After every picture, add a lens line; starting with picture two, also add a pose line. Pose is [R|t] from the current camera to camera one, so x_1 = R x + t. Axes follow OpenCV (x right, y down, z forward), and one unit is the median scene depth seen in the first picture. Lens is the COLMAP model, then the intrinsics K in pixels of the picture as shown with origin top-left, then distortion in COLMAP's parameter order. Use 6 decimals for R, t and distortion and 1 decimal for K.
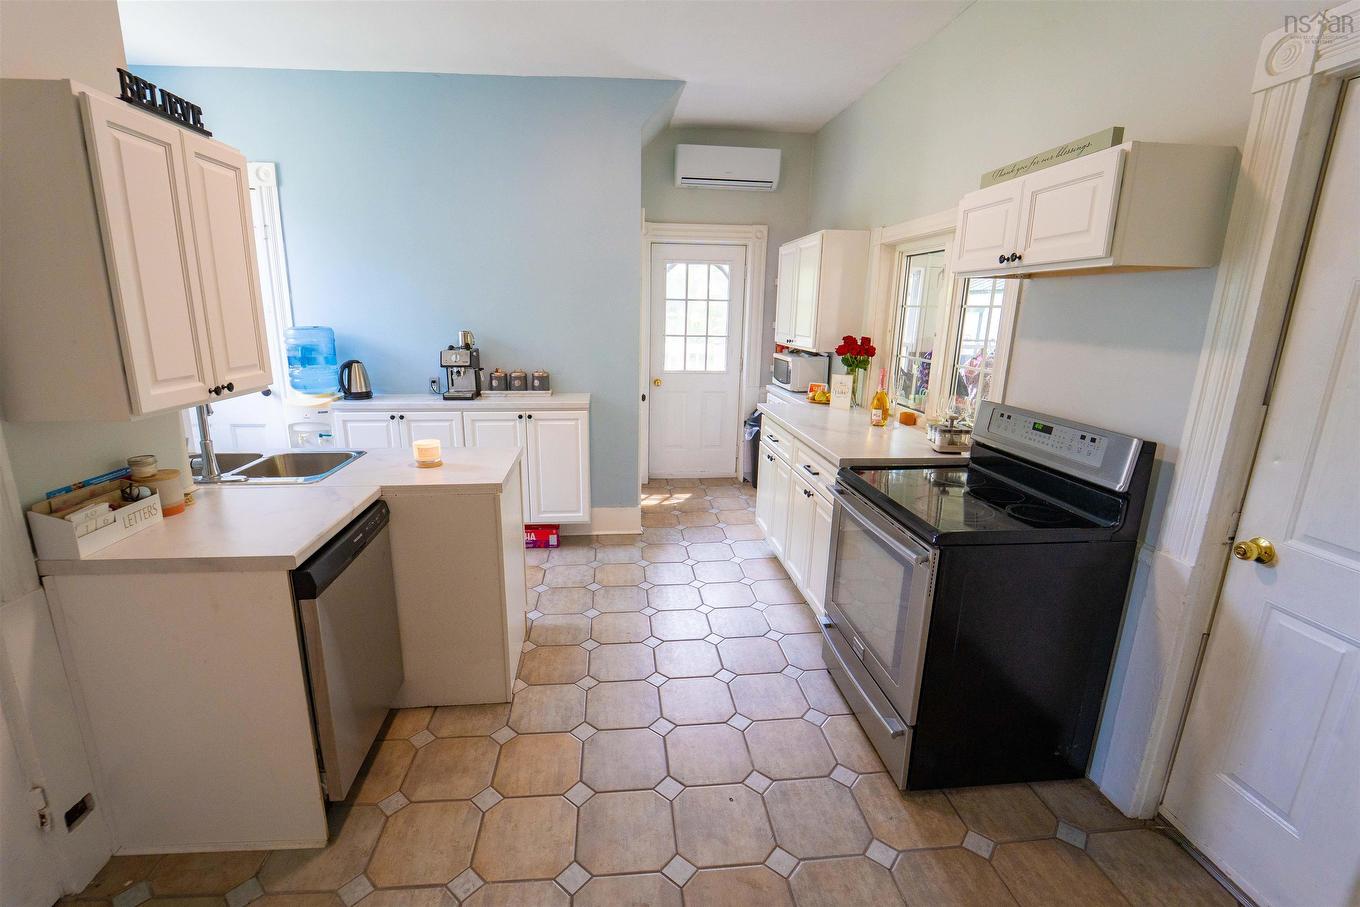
lens RADIAL K [[577.3, 0, 654.1], [0, 577.3, 448.4], [0, 0, 1]] dist [-0.022609, 0.000359]
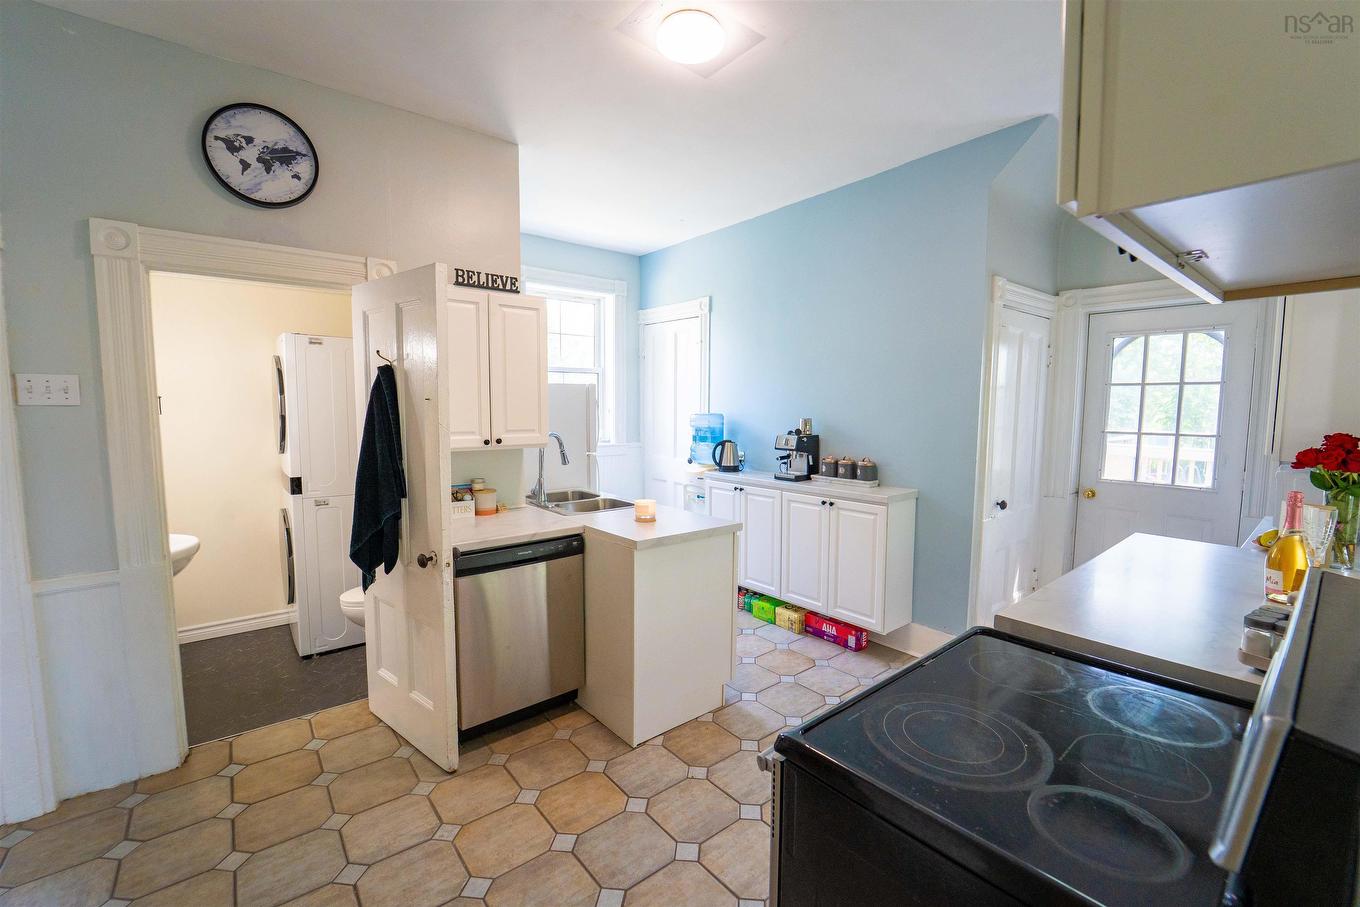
lens RADIAL K [[551.6, 0, 690.1], [0, 551.6, 456.8], [0, 0, 1]] dist [-0.020452, -0.000680]
pose [[0.586032, 0.064123, -0.807747, 0.388180], [-0.185994, 0.980892, -0.057074, -0.034934], [0.788652, 0.183683, 0.586761, 0.241746]]
